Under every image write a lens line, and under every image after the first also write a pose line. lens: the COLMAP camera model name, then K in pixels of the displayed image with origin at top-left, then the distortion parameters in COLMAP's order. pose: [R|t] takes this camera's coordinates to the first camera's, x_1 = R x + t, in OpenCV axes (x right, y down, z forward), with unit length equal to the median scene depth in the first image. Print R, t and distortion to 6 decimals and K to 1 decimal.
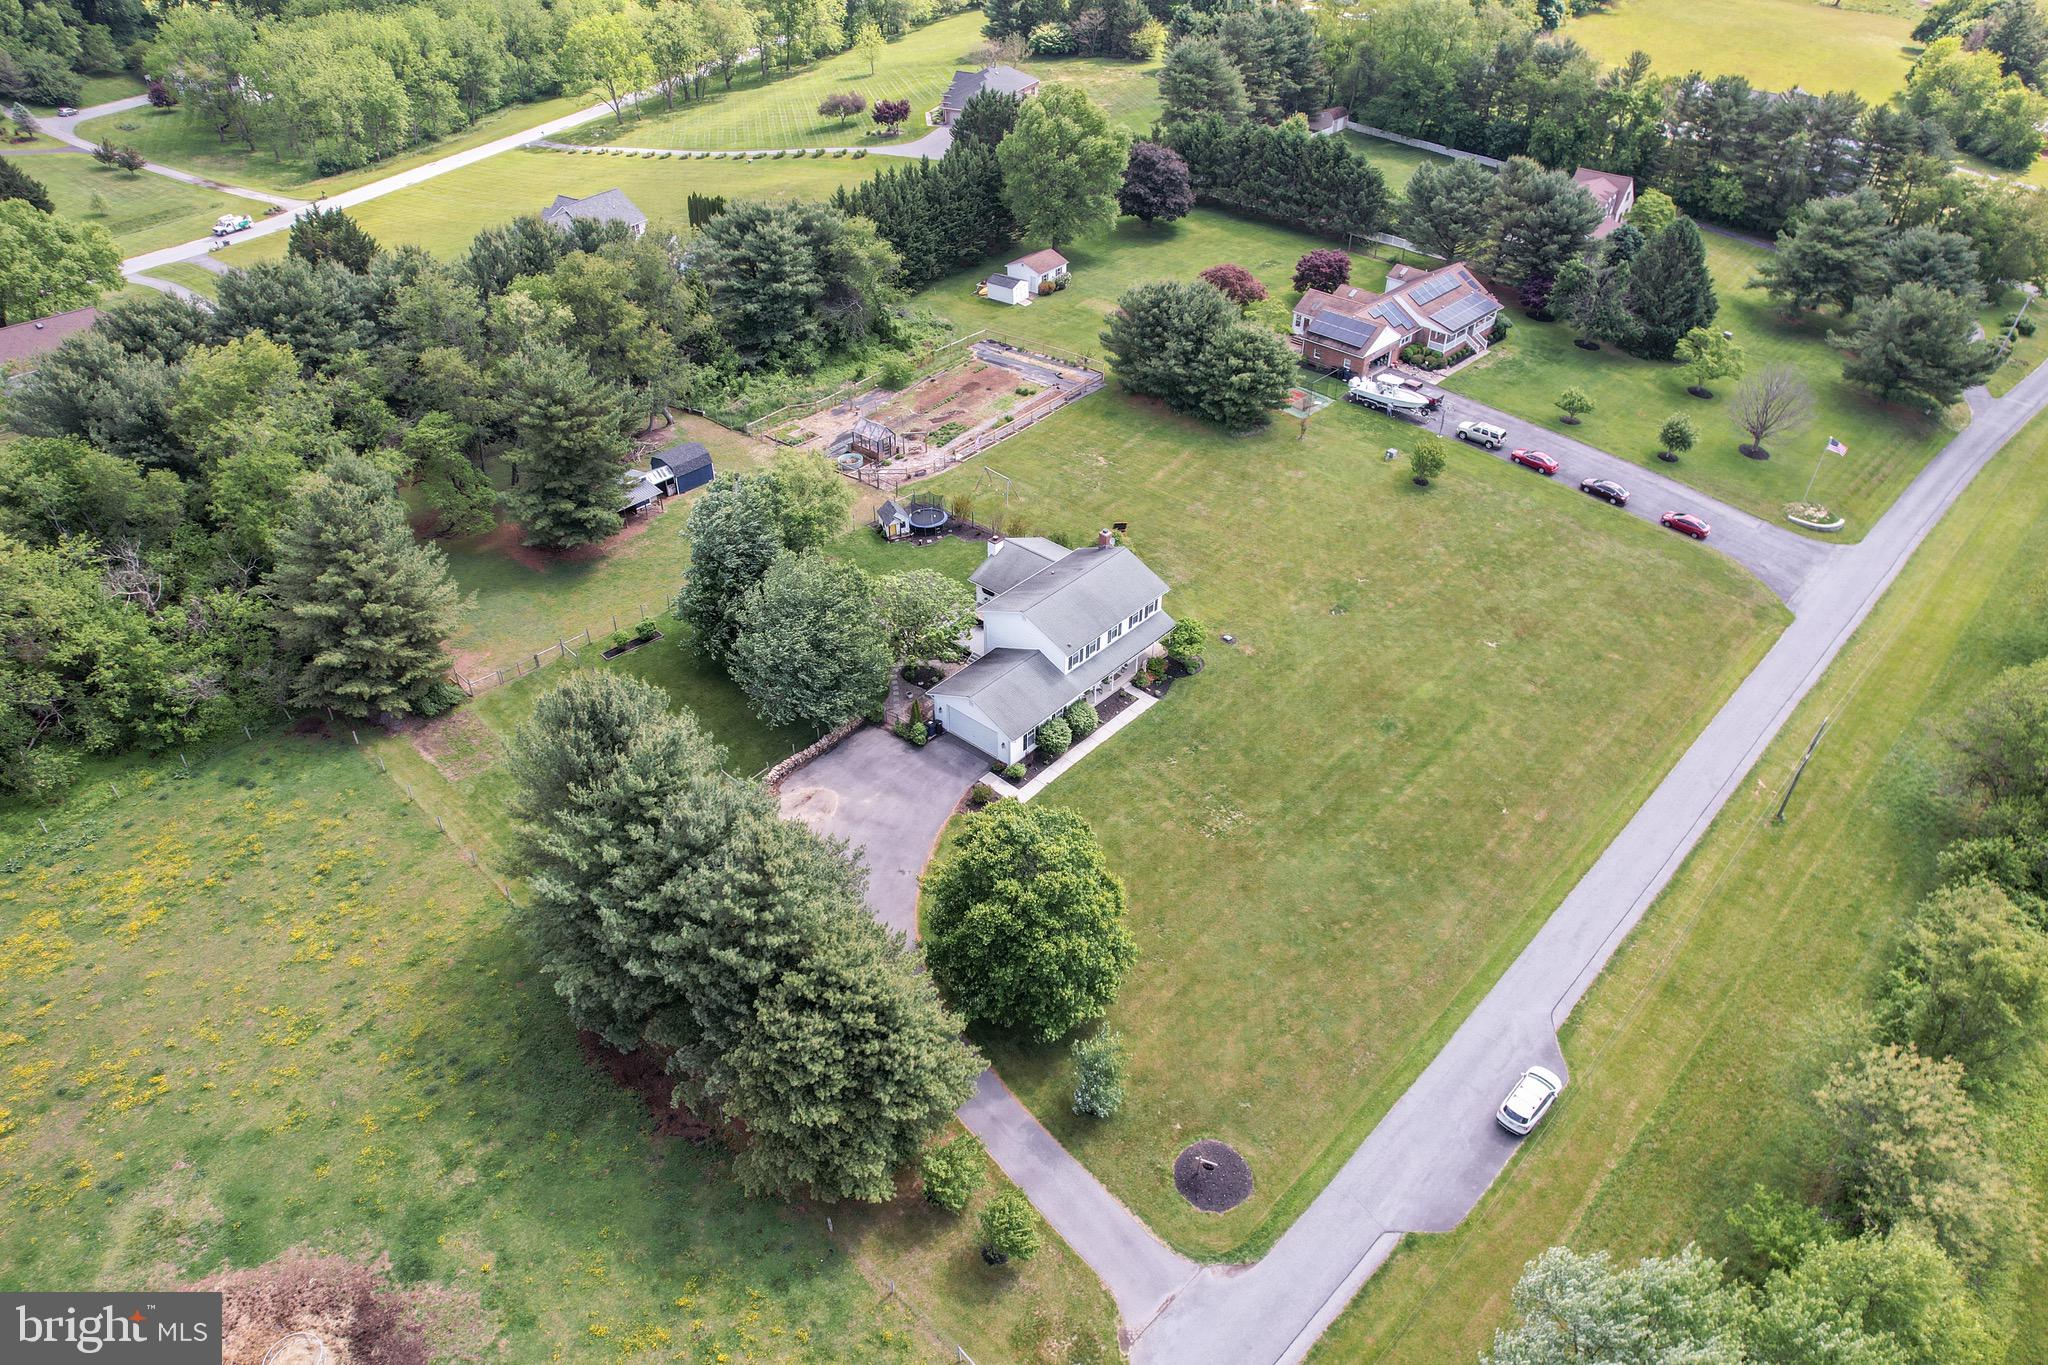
lens RADIAL K [[1348.7, 0, 1027.3], [0, 1348.7, 682.1], [0, 0, 1]] dist [-0.070883, 0.068316]
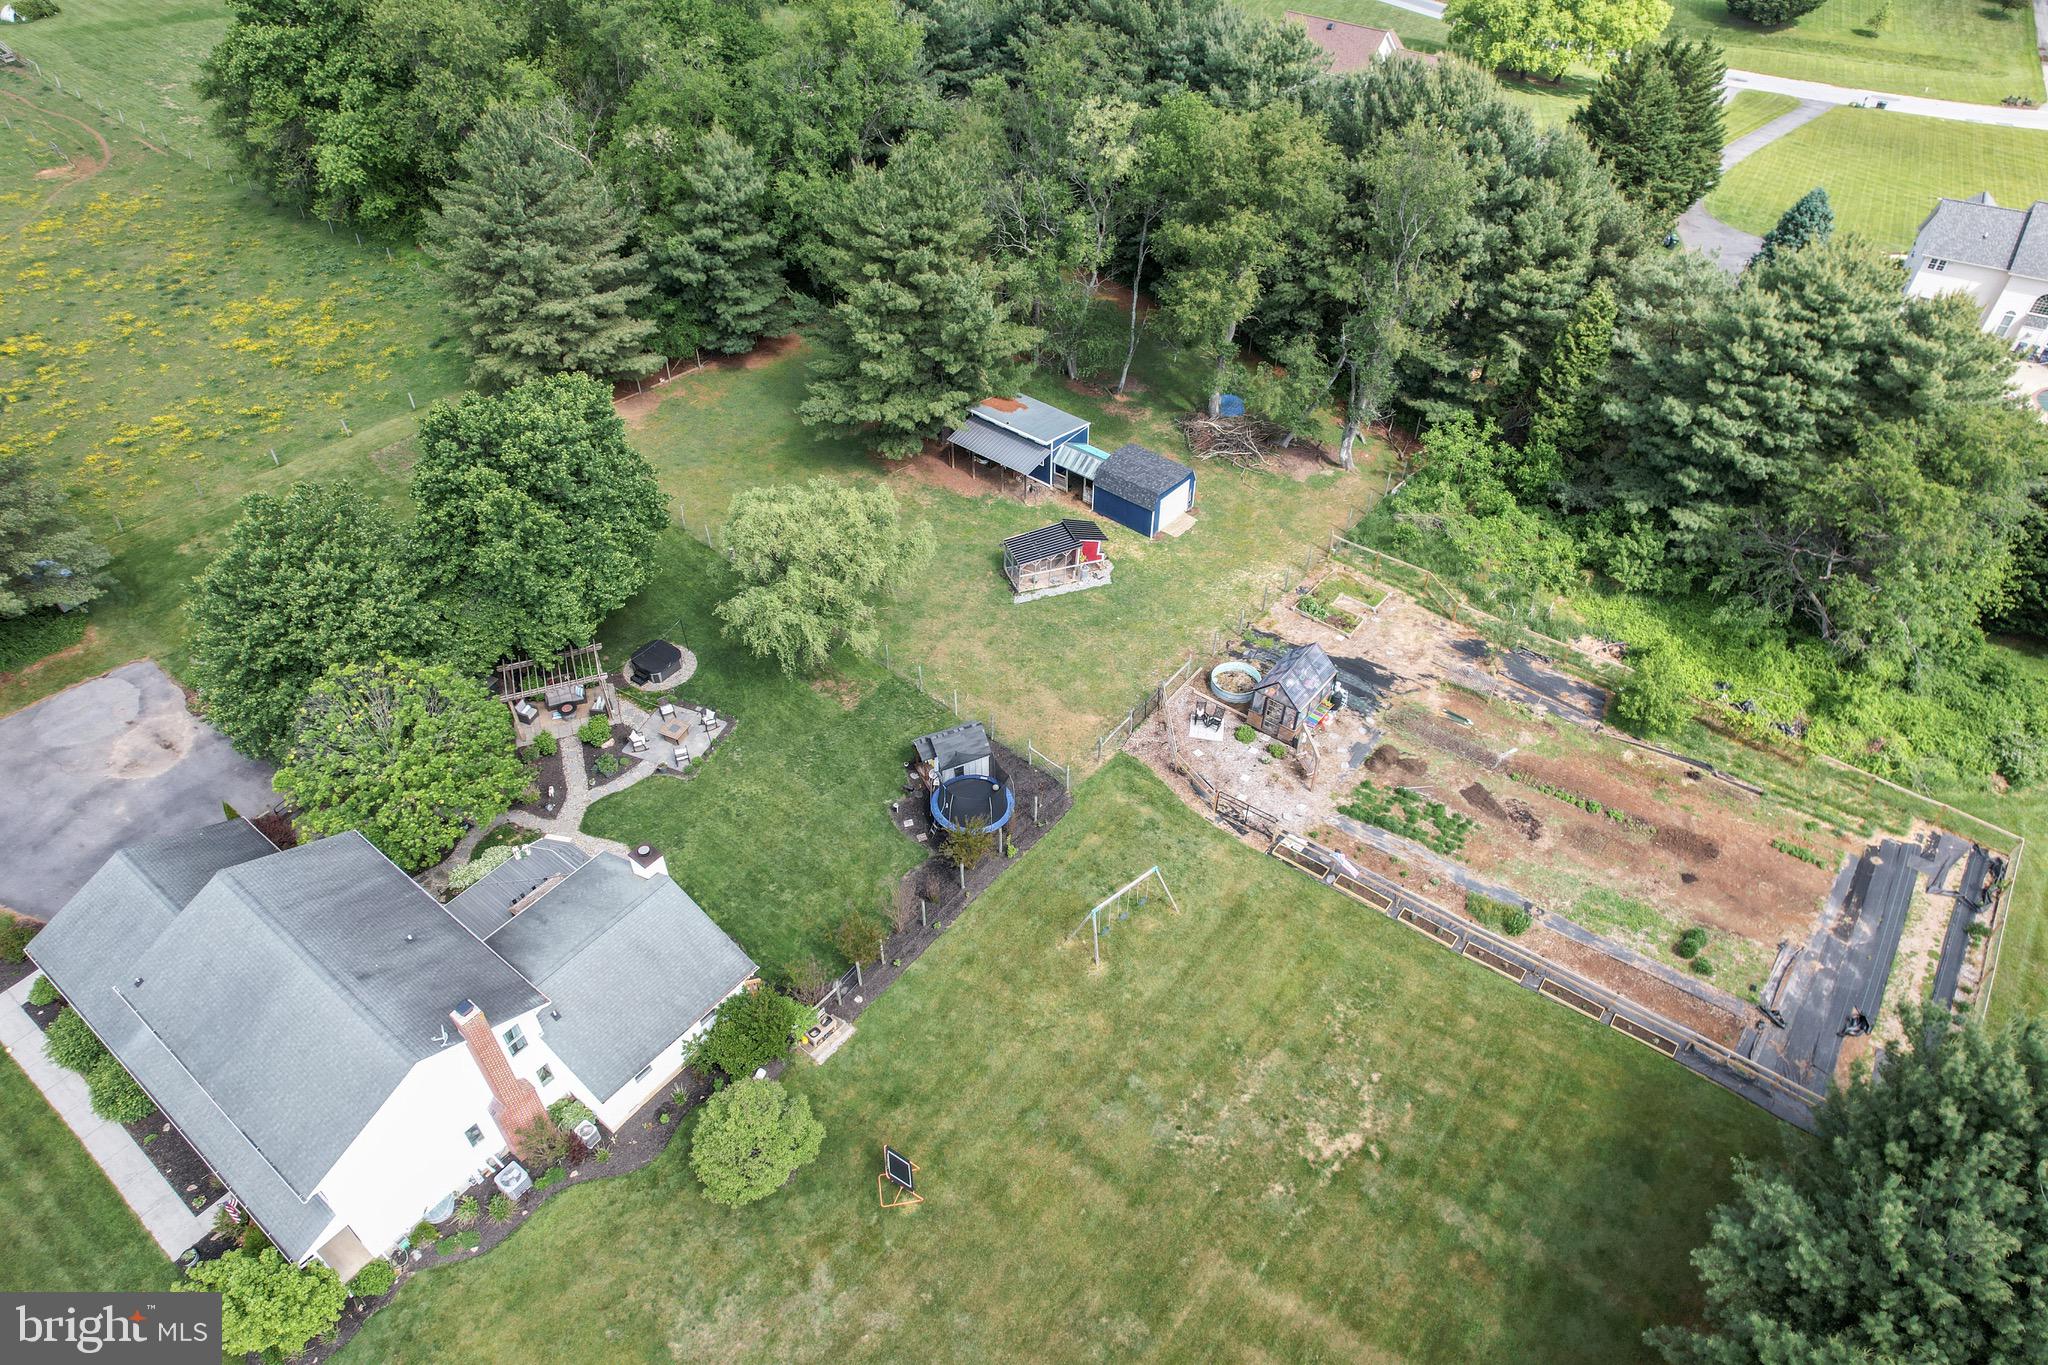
lens RADIAL K [[1308.7, 0, 1027.9], [0, 1308.7, 688.2], [0, 0, 1]] dist [-0.068522, 0.056326]
pose [[0.051673, 0.672091, -0.738663, 0.217509], [-0.594786, 0.614870, 0.517847, -0.356639], [0.802222, 0.412588, 0.431522, 0.707133]]
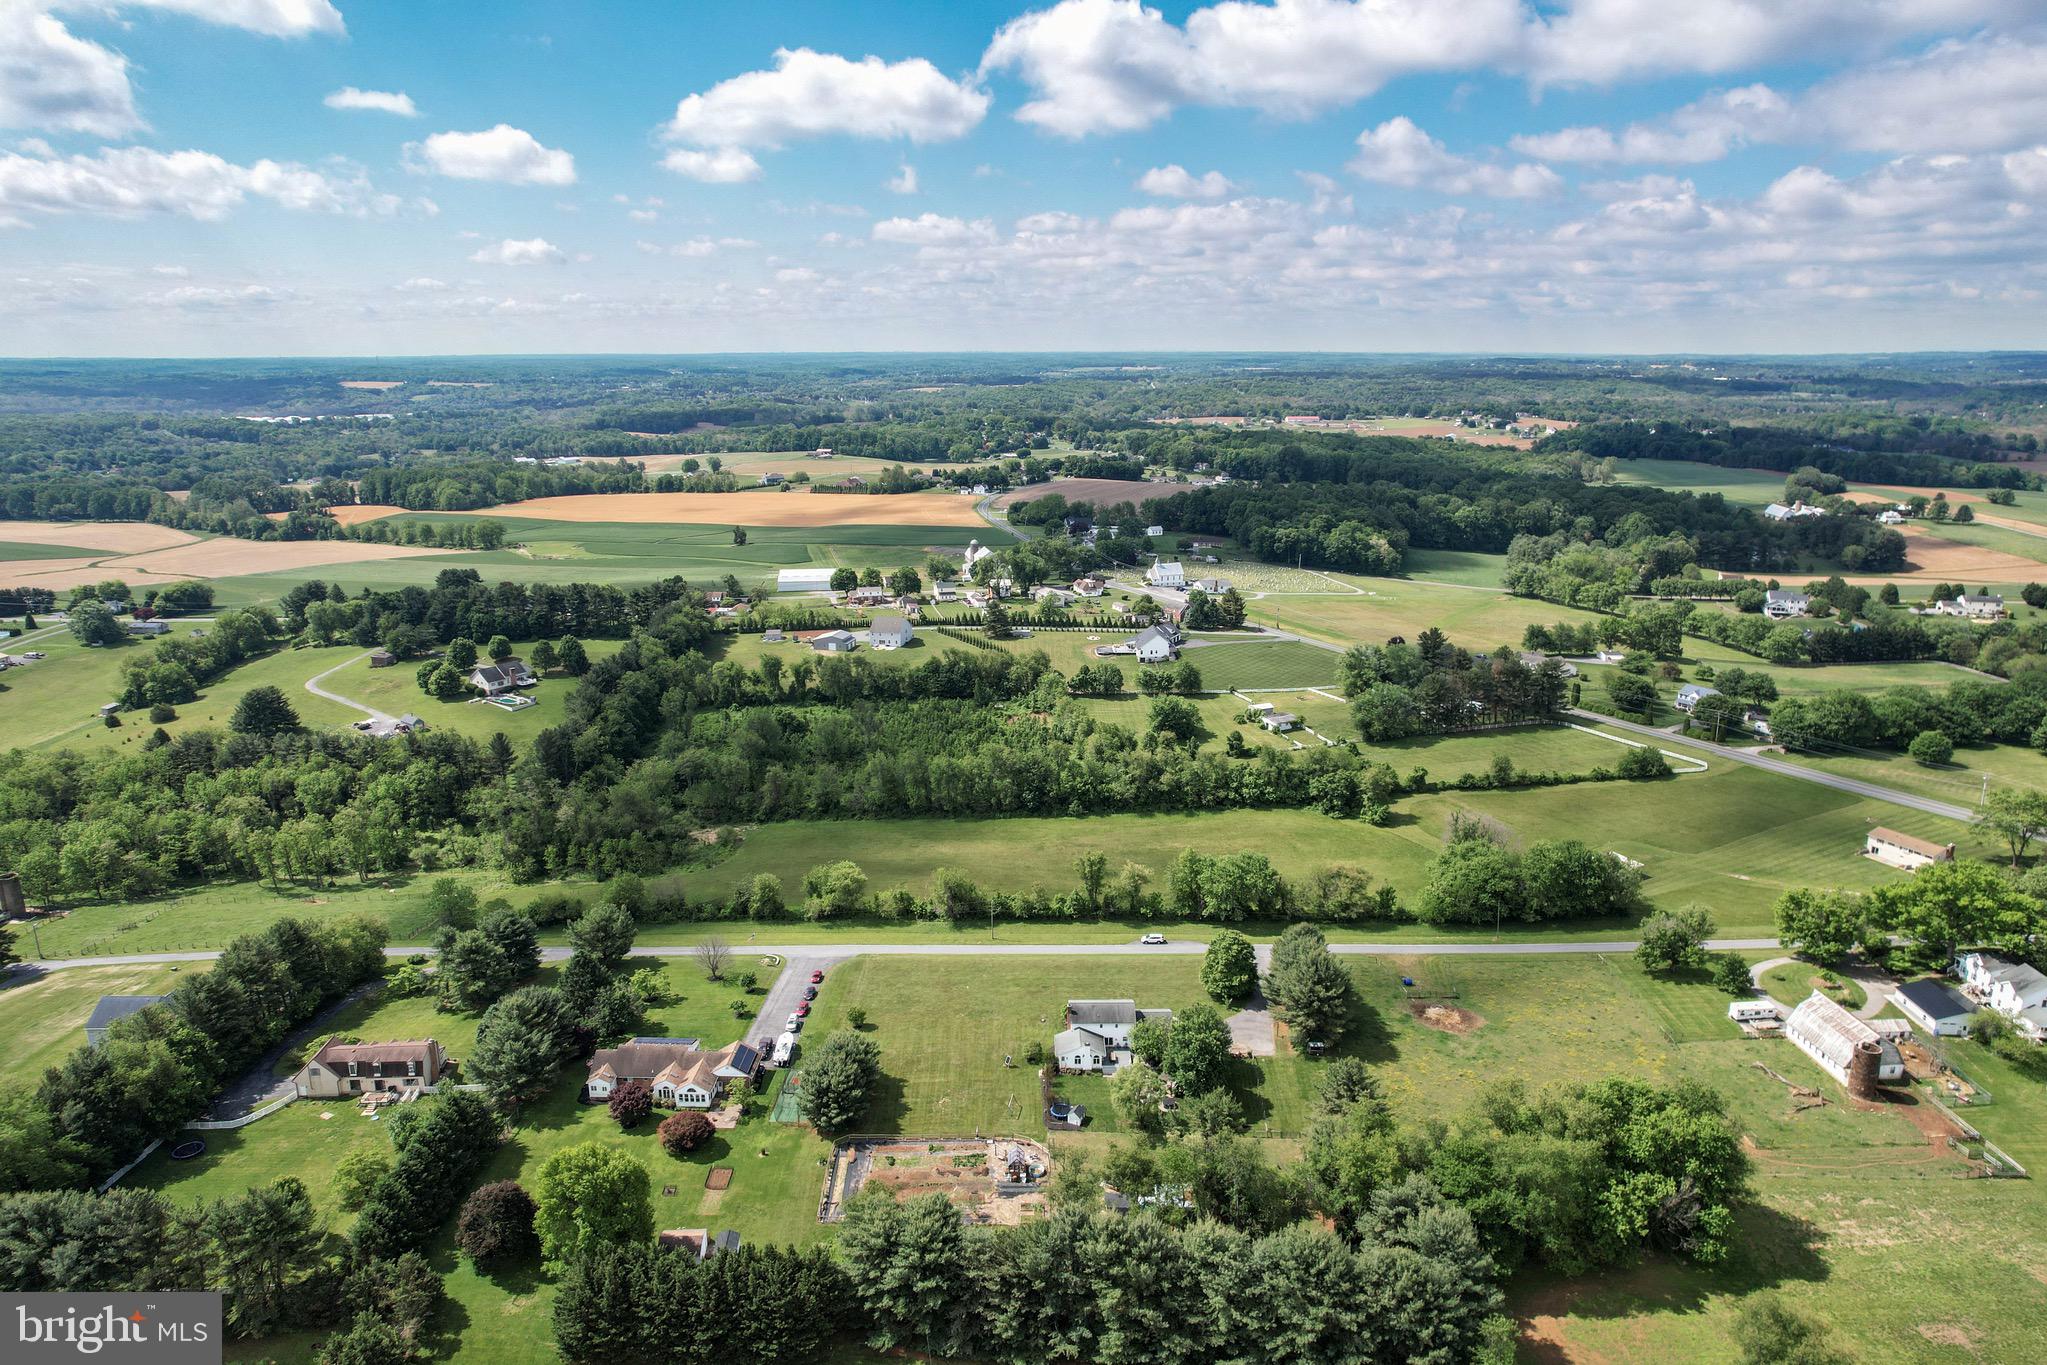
lens RADIAL K [[1261.6, 0, 1029.4], [0, 1261.6, 763.5], [0, 0, 1]] dist [-0.033825, 0.025545]
pose [[-0.663743, -0.243428, 0.707239, -1.032540], [0.441120, 0.636209, 0.632970, -1.378945], [-0.604035, 0.732107, -0.314898, 1.086671]]
